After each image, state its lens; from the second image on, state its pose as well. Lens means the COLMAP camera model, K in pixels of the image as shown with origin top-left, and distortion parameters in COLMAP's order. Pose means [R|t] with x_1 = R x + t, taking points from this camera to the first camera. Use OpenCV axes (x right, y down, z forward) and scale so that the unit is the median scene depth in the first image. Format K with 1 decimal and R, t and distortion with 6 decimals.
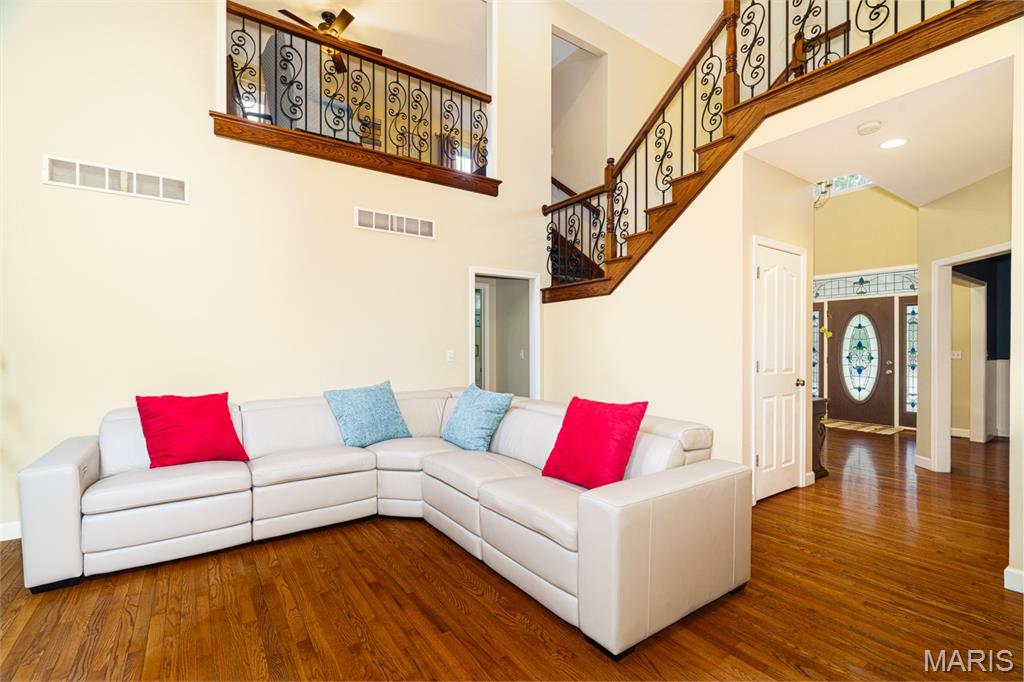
lens RADIAL K [[466.3, 0, 513.4], [0, 466.3, 349.2], [0, 0, 1]] dist [-0.000369, 0.000306]
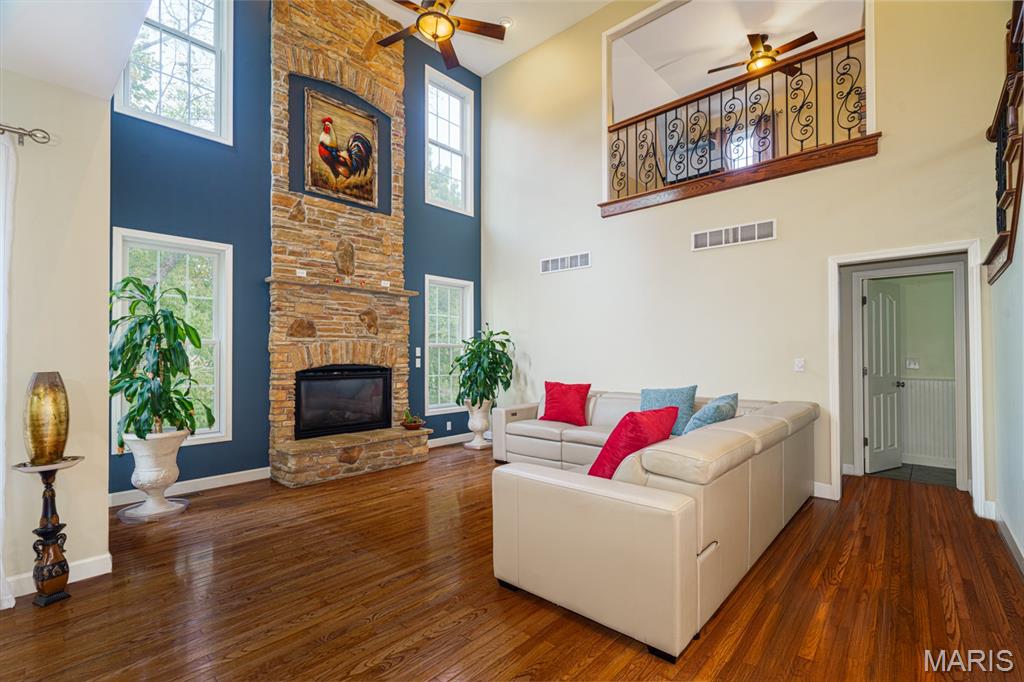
lens RADIAL K [[466.3, 0, 513.4], [0, 466.3, 349.2], [0, 0, 1]] dist [-0.000369, 0.000306]
pose [[0.233710, -0.014320, -0.972201, 0.639189], [-0.001084, 0.999887, -0.014988, -0.001555], [0.972306, 0.004557, 0.233668, 0.292078]]
